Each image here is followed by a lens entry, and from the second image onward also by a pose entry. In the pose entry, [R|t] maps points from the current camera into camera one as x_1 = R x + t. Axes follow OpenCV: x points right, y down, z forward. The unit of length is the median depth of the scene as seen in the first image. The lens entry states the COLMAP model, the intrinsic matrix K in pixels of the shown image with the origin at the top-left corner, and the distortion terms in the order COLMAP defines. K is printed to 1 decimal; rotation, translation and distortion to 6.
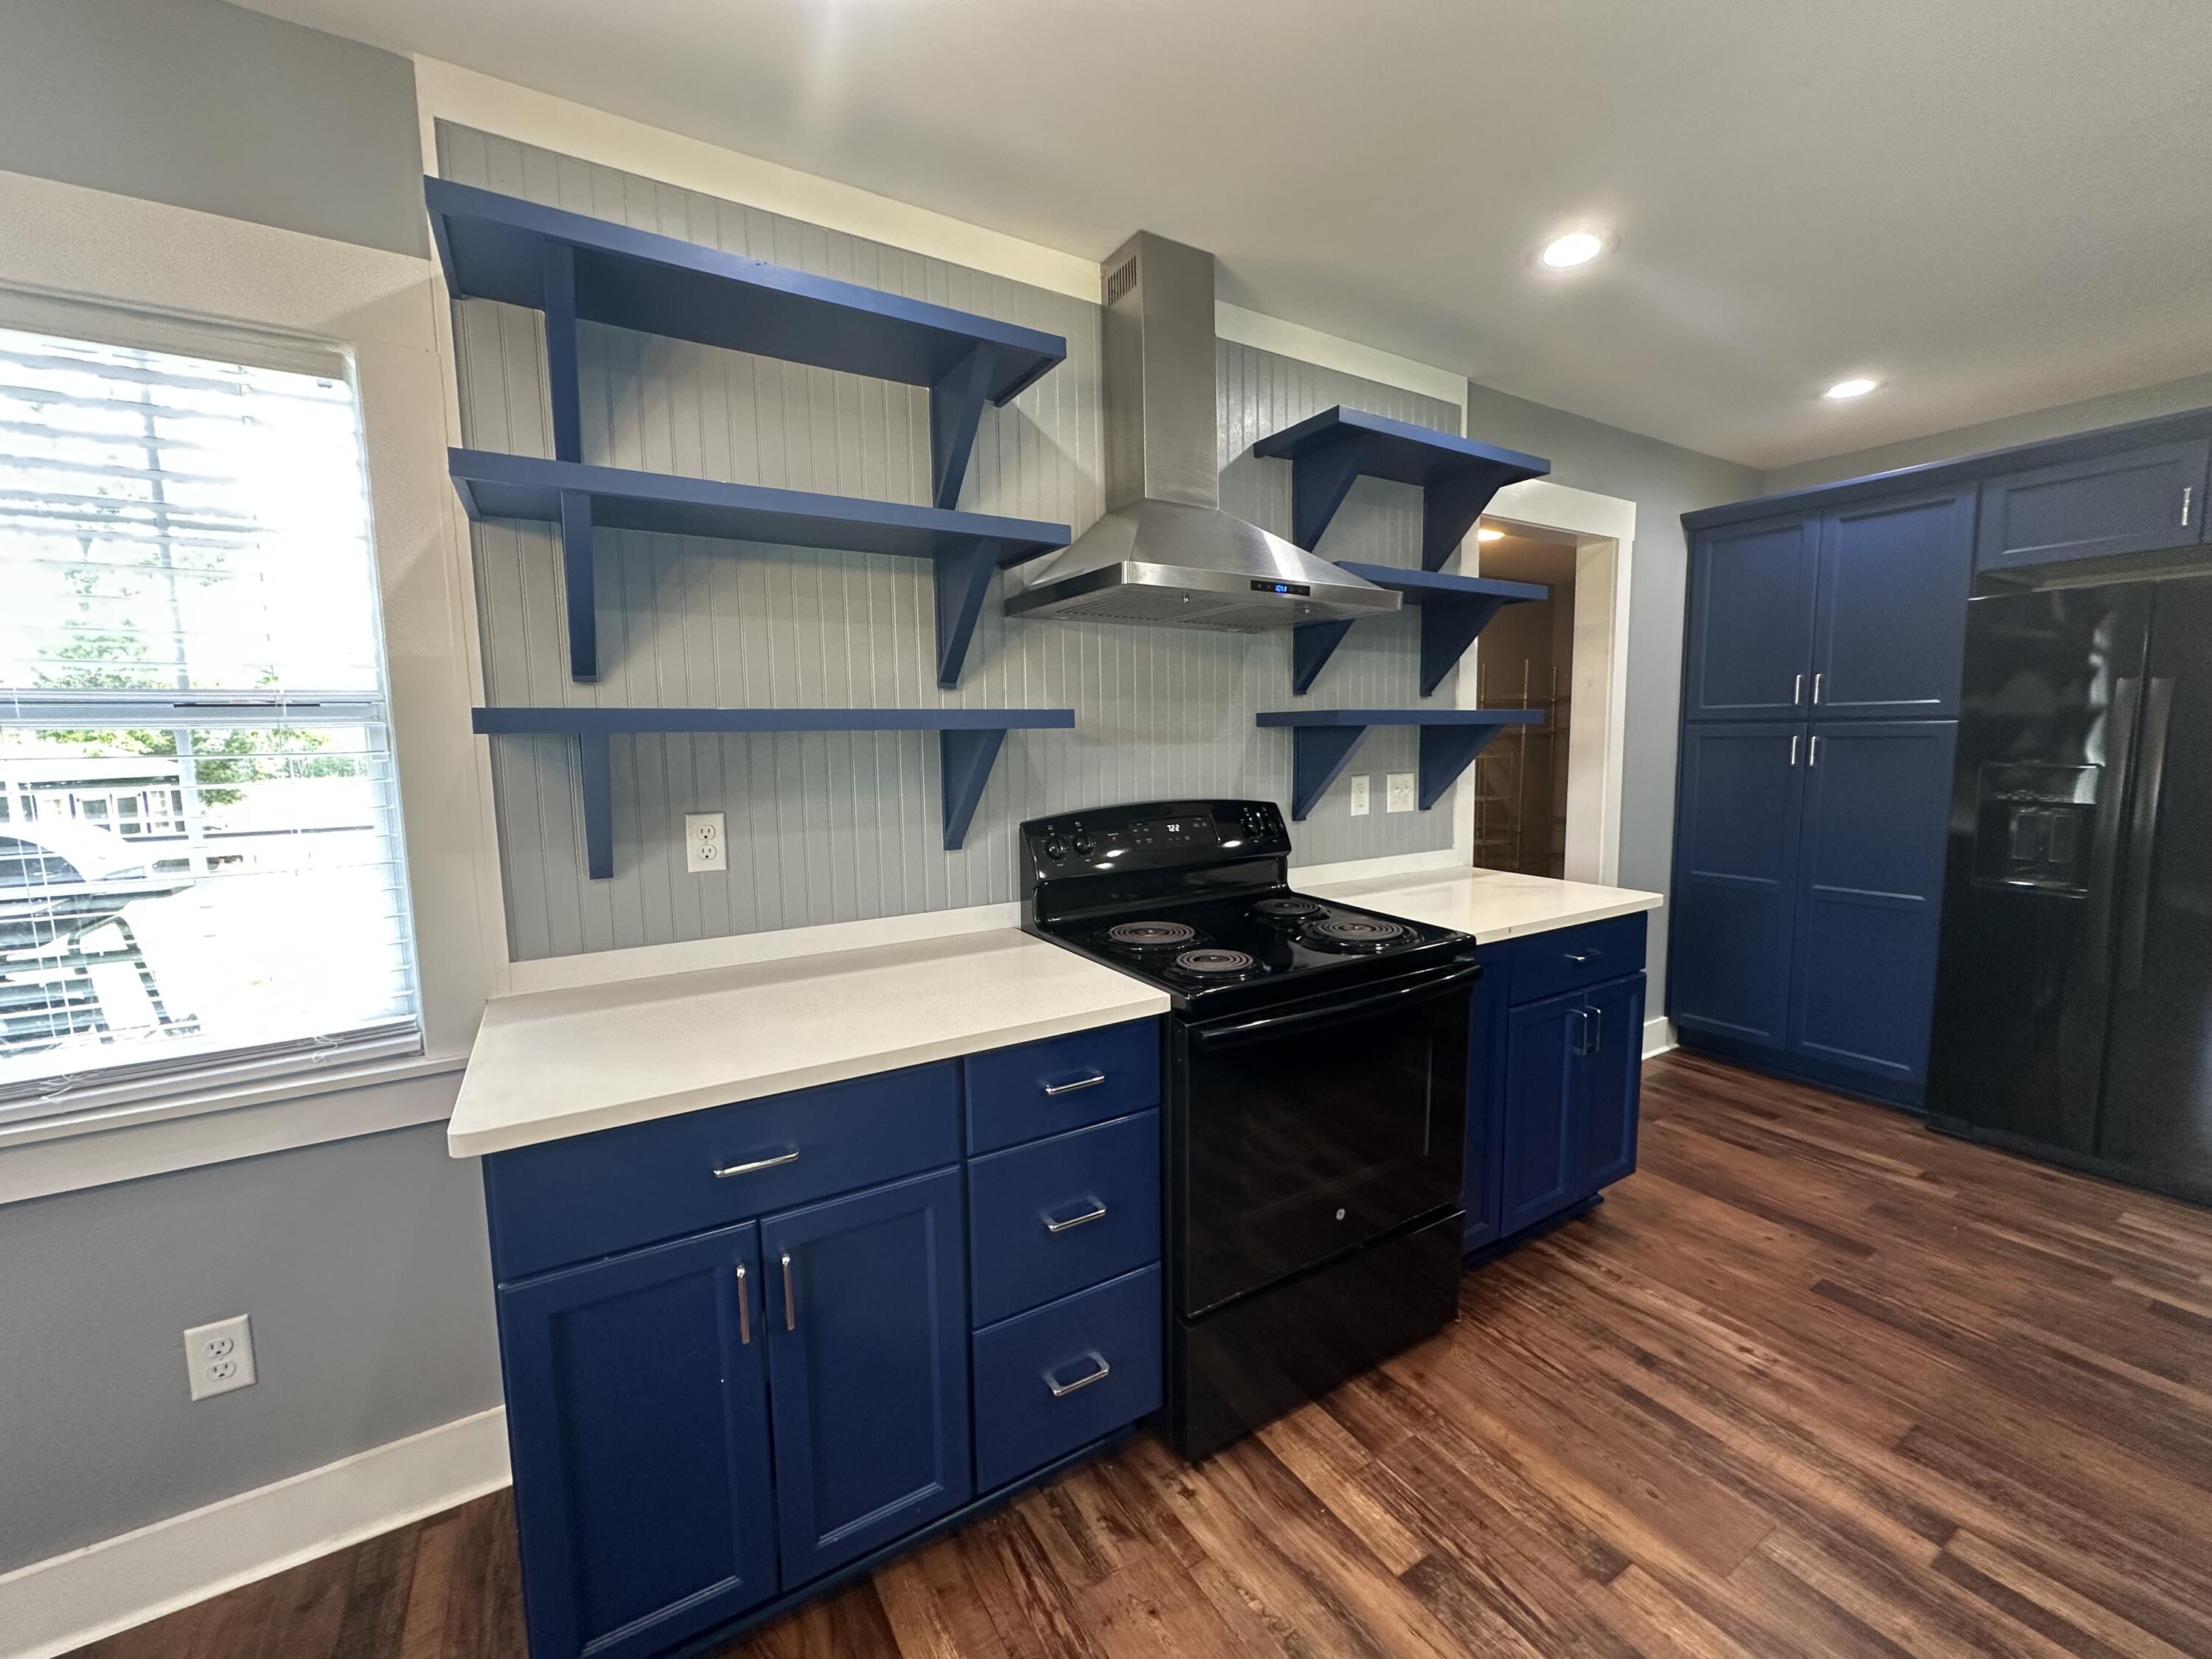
lens RADIAL K [[873.4, 0, 1104.1], [0, 873.4, 830.3], [0, 0, 1]] dist [-0.006397, 0.000484]
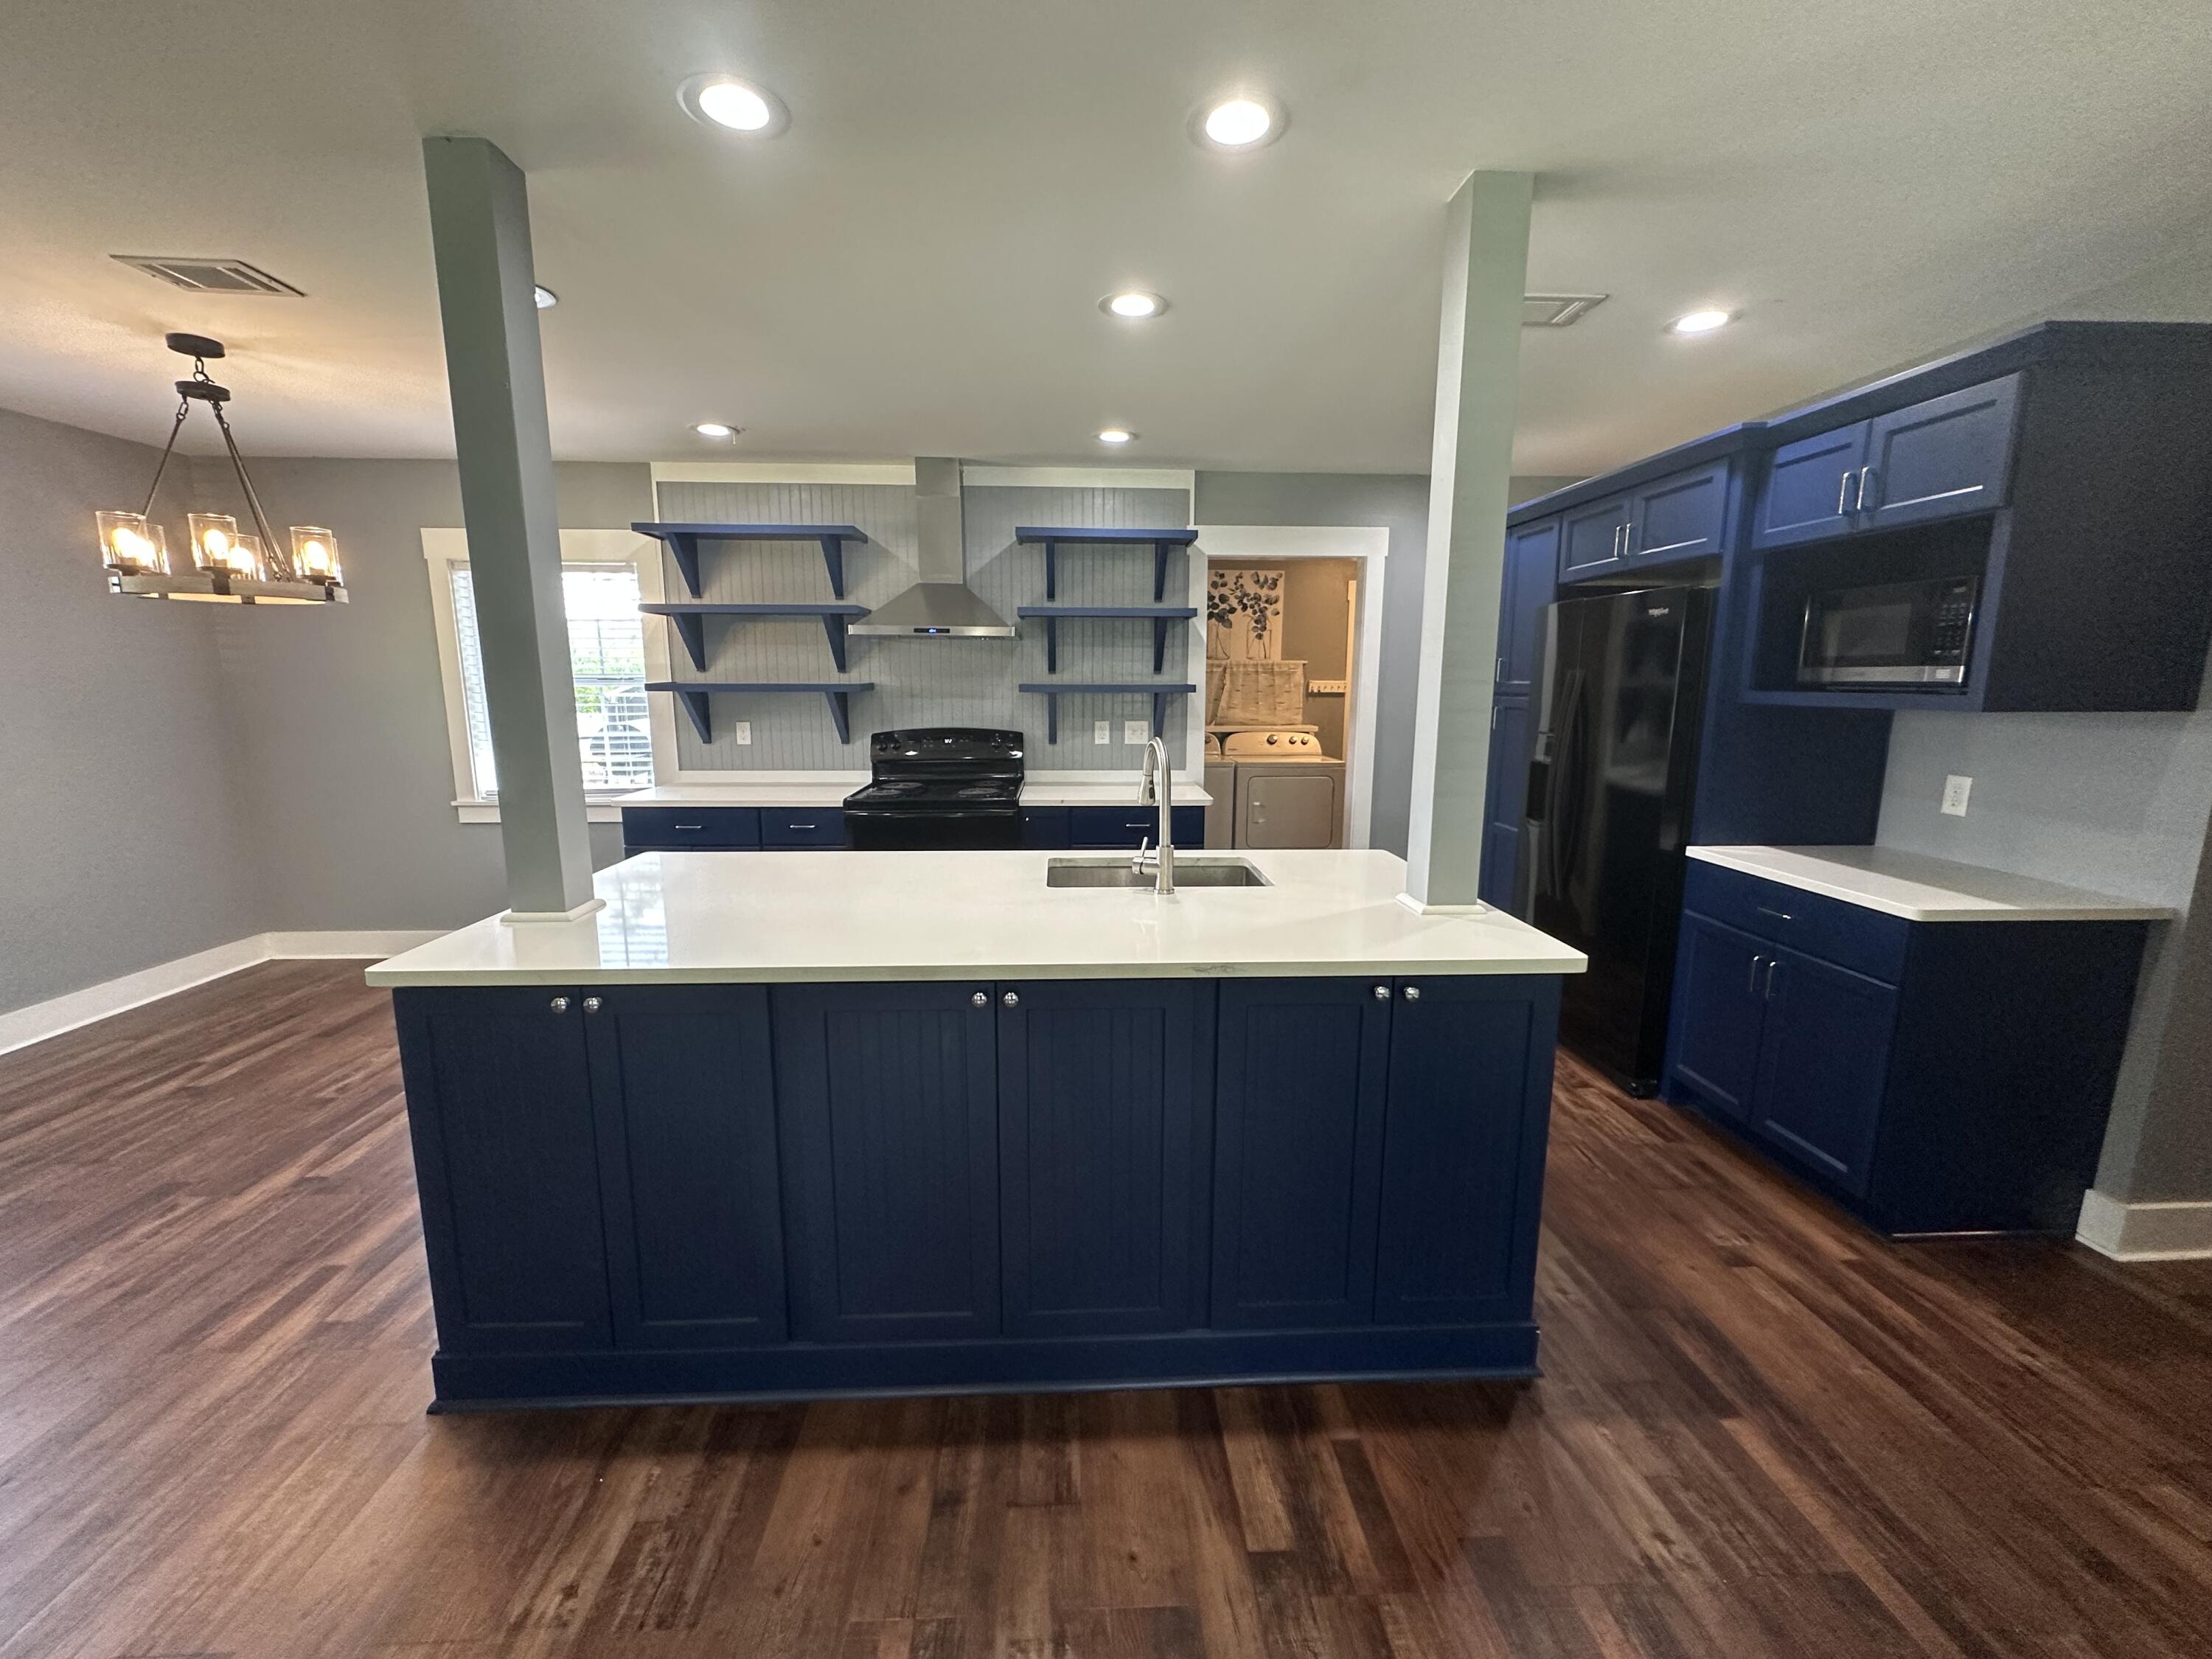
lens RADIAL K [[885.9, 0, 1104.1], [0, 885.9, 825.9], [0, 0, 1]] dist [-0.001405, 0.000225]
pose [[0.879755, 0.096248, -0.465582, 1.515243], [-0.067030, 0.994622, 0.078956, 0.006623], [0.470677, -0.038254, 0.881476, -0.717449]]
